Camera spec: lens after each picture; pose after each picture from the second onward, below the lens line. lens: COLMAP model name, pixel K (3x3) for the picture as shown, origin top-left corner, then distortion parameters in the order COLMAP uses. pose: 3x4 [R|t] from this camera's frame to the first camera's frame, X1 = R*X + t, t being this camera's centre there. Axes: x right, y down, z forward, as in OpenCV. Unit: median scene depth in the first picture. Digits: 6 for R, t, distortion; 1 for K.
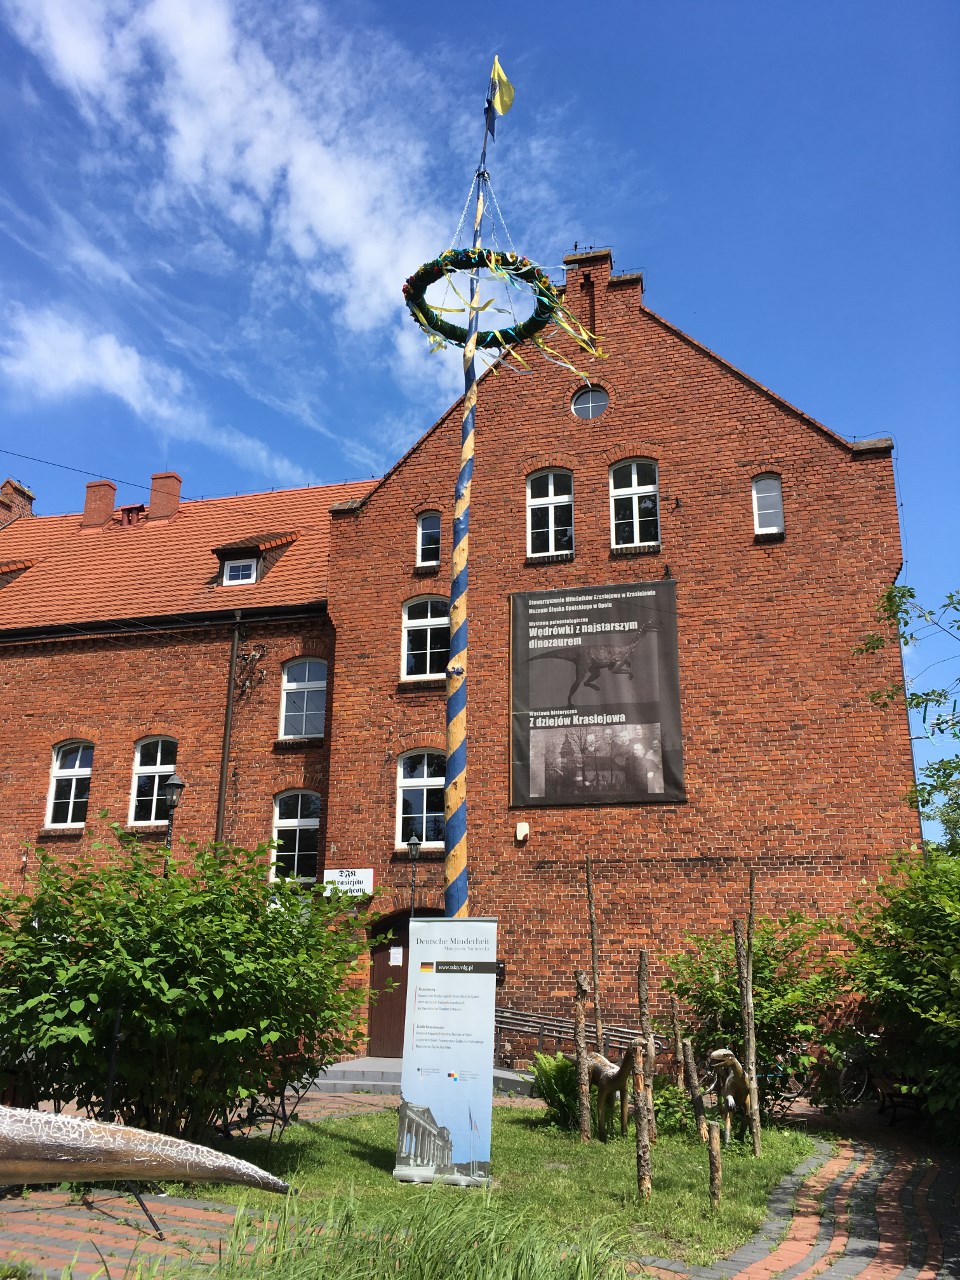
lens RADIAL K [[1087.0, 0, 480.0], [0, 1087.0, 640.0], [0, 0, 1]] dist [0.084200, -0.119795]
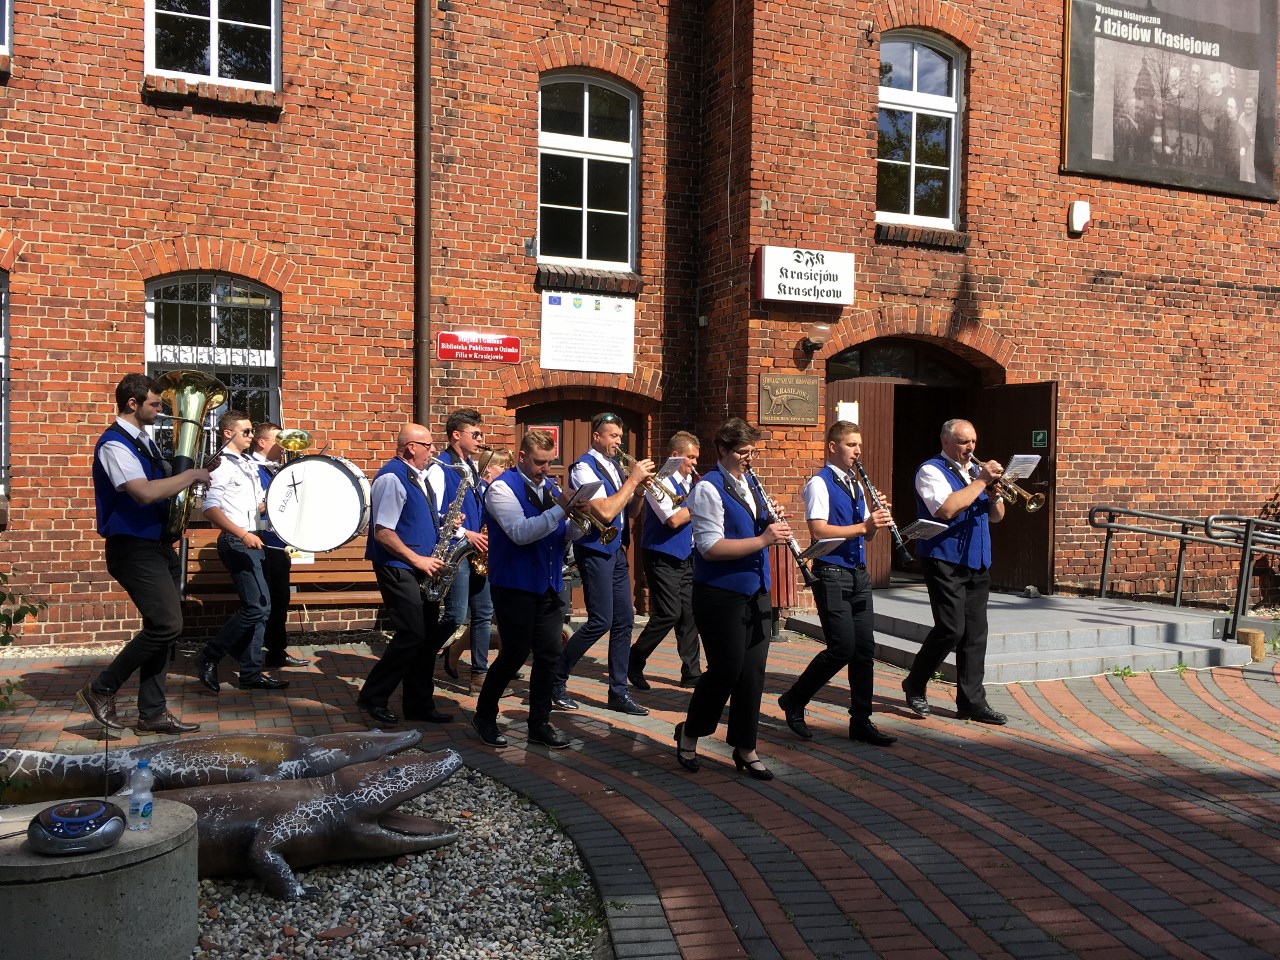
lens RADIAL K [[1087.0, 0, 661.9], [0, 1087.0, 478.5], [0, 0, 1]] dist [0.084200, -0.119795]
pose [[0.787743, -0.009160, 0.615935, -0.482970], [-0.187765, 0.948737, 0.254250, 0.196637], [-0.586689, -0.315935, 0.745641, 0.640899]]
